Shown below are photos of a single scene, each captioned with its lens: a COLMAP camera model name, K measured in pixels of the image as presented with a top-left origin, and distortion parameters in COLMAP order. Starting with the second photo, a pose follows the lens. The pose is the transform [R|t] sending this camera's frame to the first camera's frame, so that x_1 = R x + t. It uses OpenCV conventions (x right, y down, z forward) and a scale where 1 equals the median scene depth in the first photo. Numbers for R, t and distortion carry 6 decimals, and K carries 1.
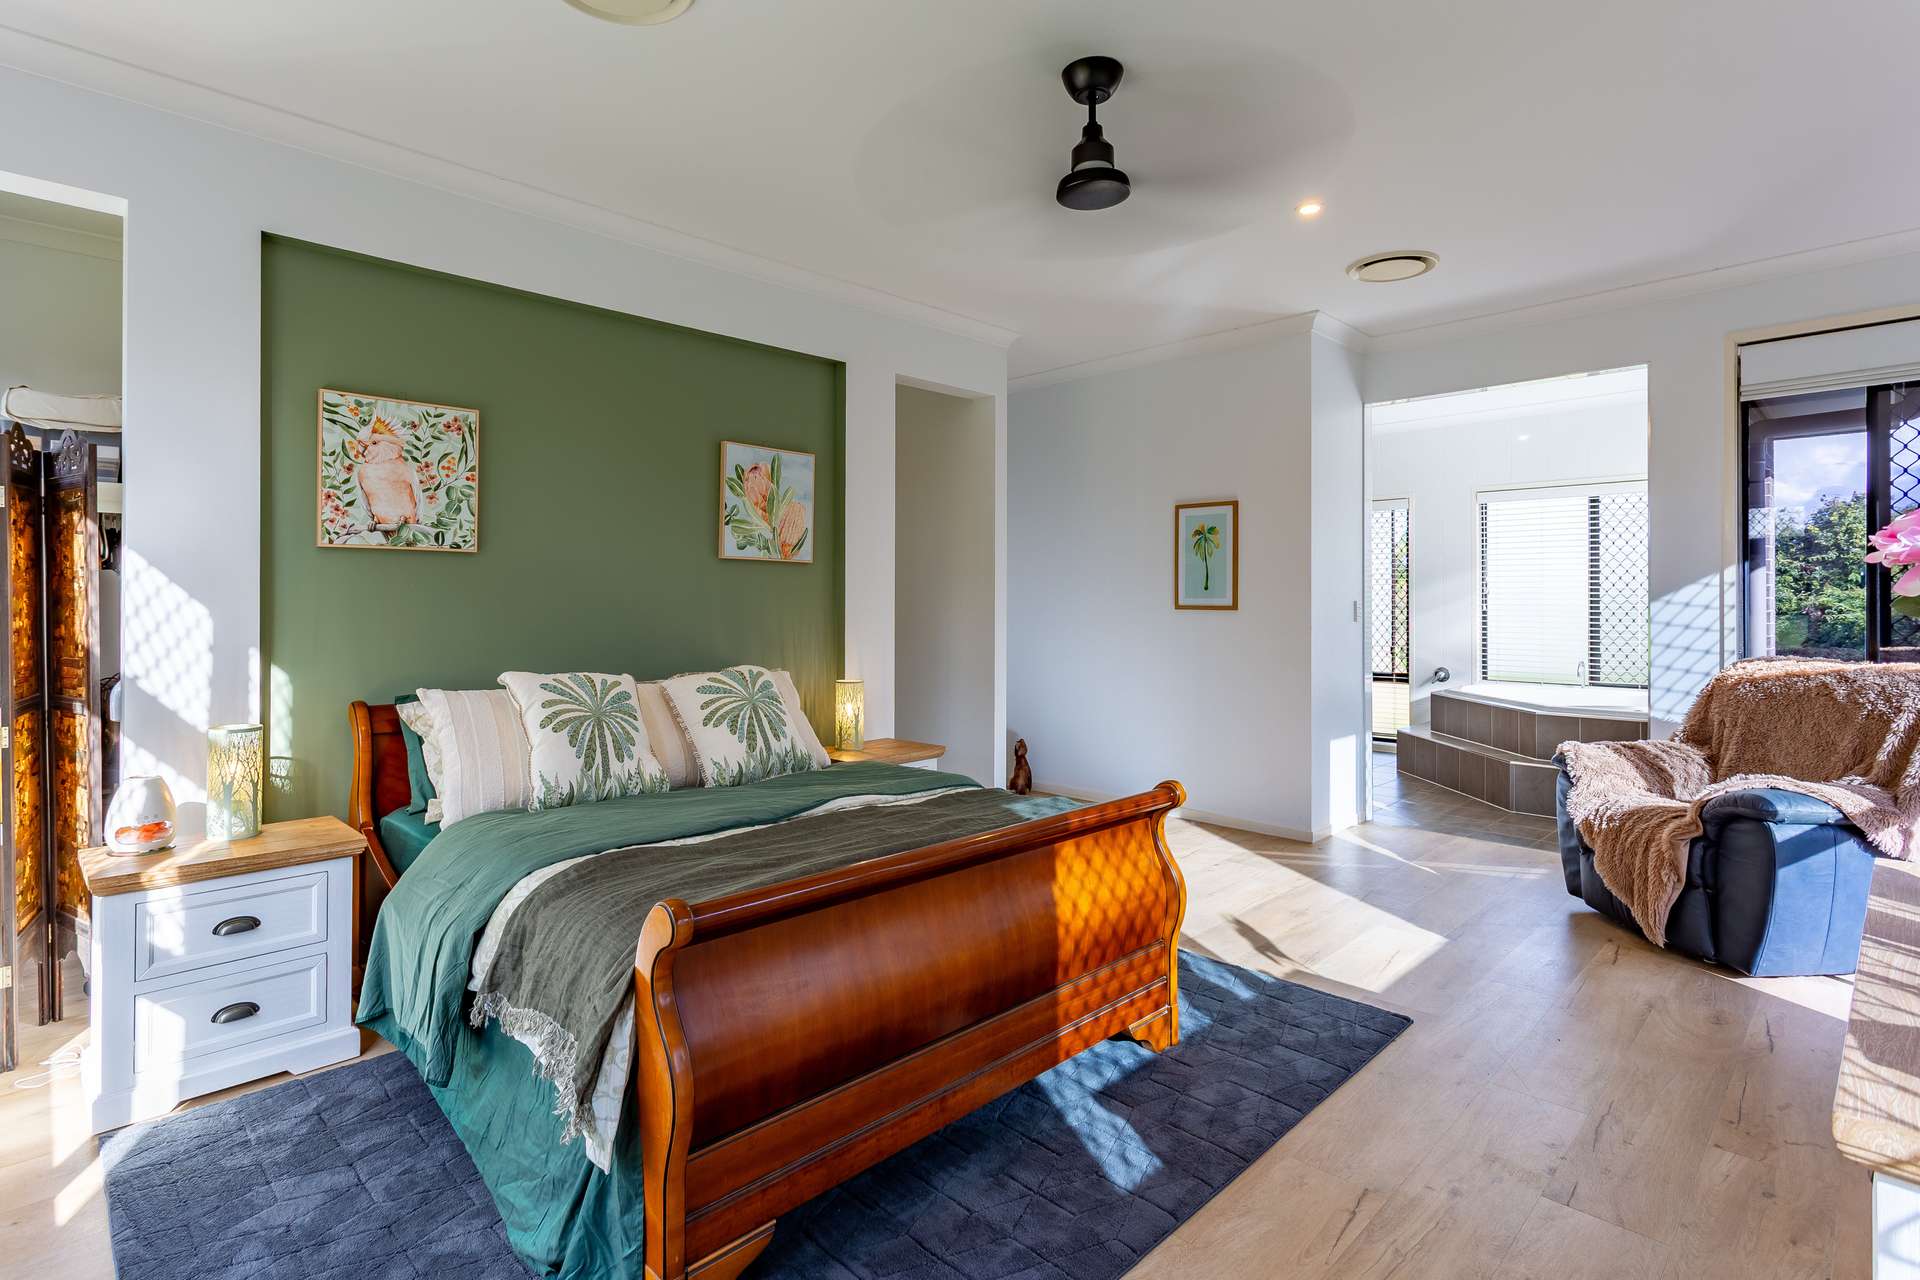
lens RADIAL K [[930.3, 0, 957.2], [0, 930.3, 631.9], [0, 0, 1]] dist [0.003196, 0.000941]
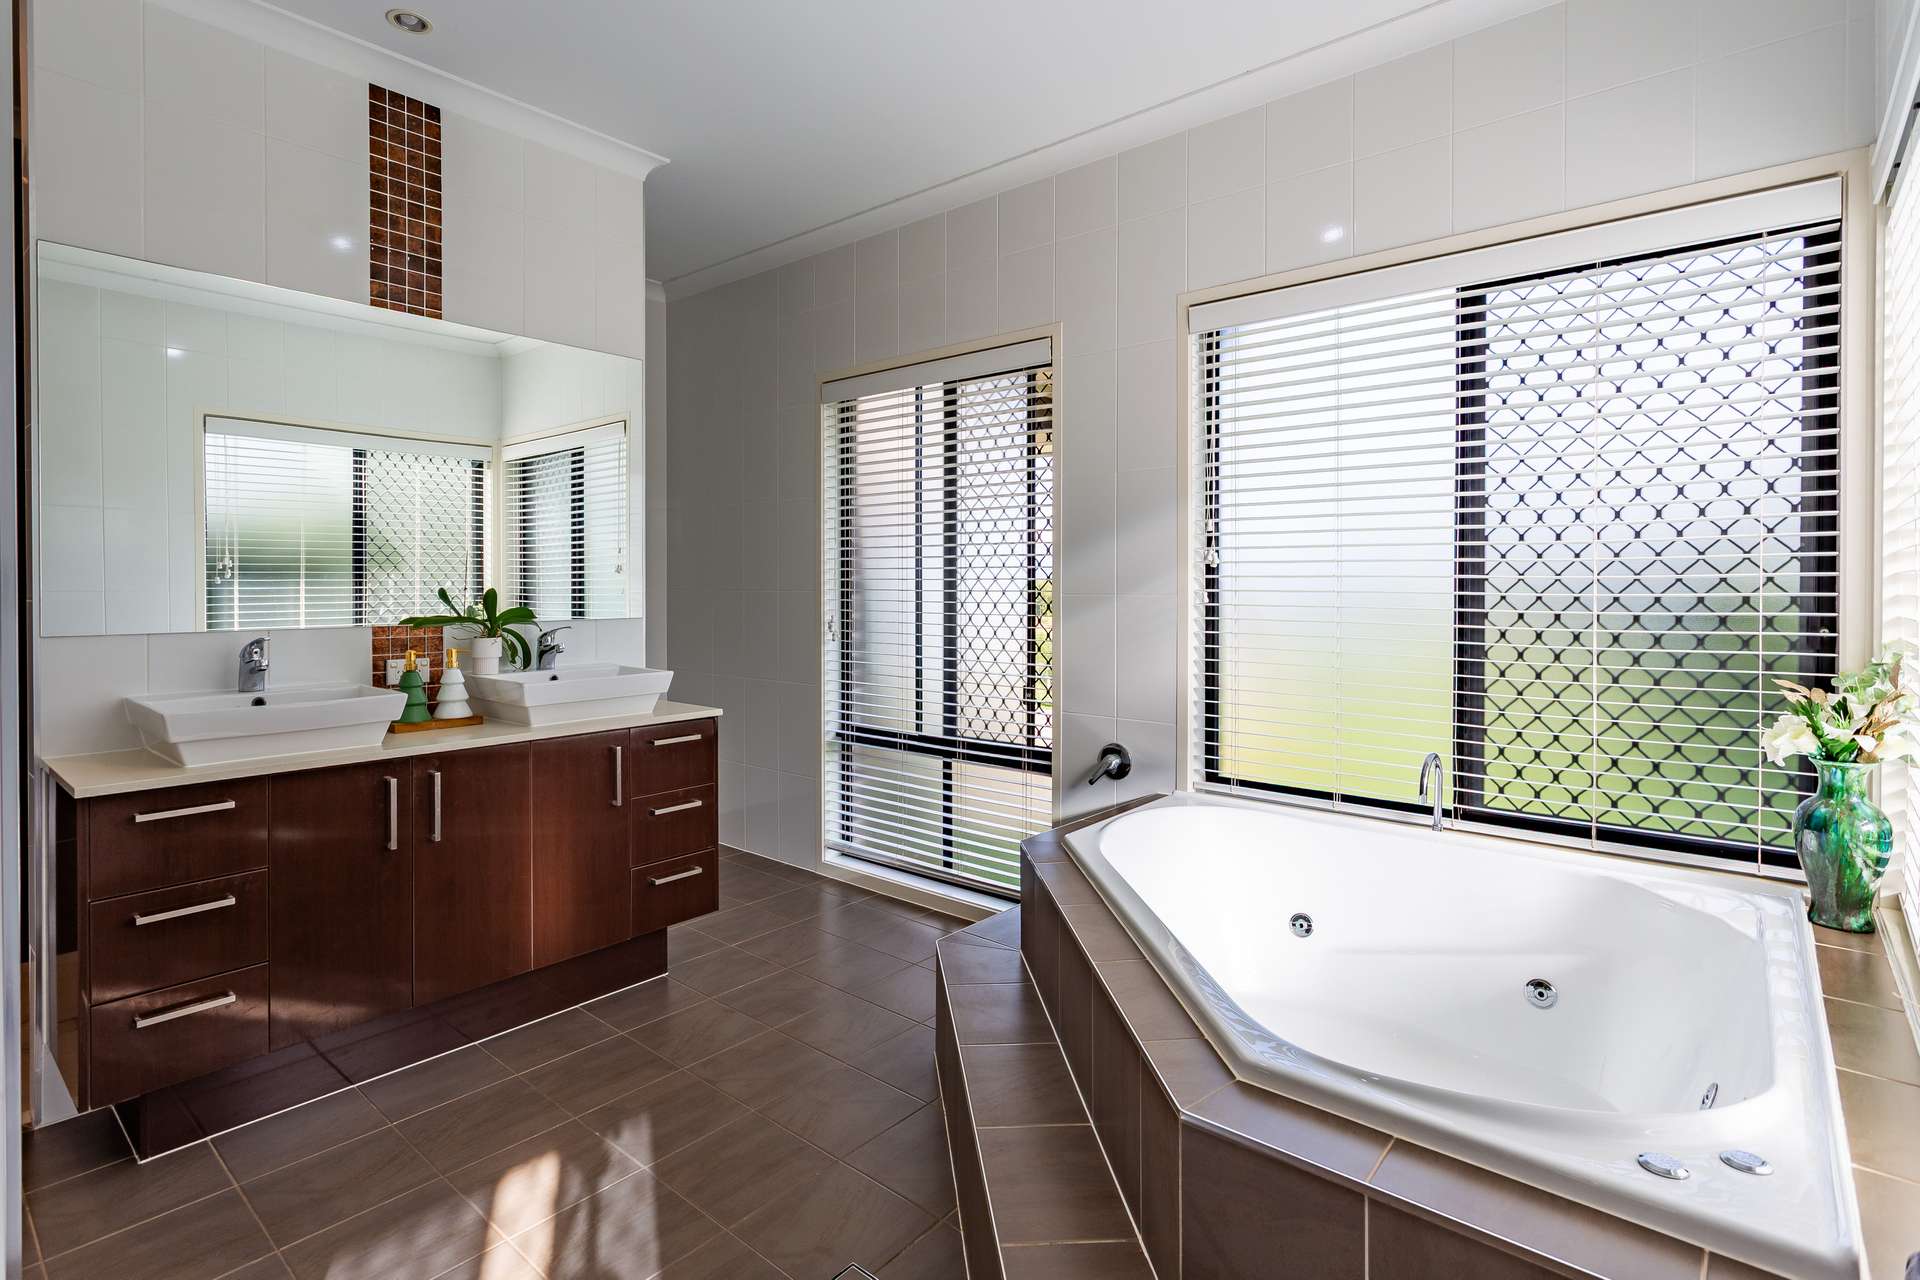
lens RADIAL K [[930.3, 0, 963.3], [0, 930.3, 622.1], [0, 0, 1]] dist [0.003196, 0.000941]
pose [[0.996243, -0.000693, 0.086604, 0.458219], [-0.000524, 0.999901, 0.014038, -0.022578], [-0.086605, -0.014031, 0.996144, 0.659395]]
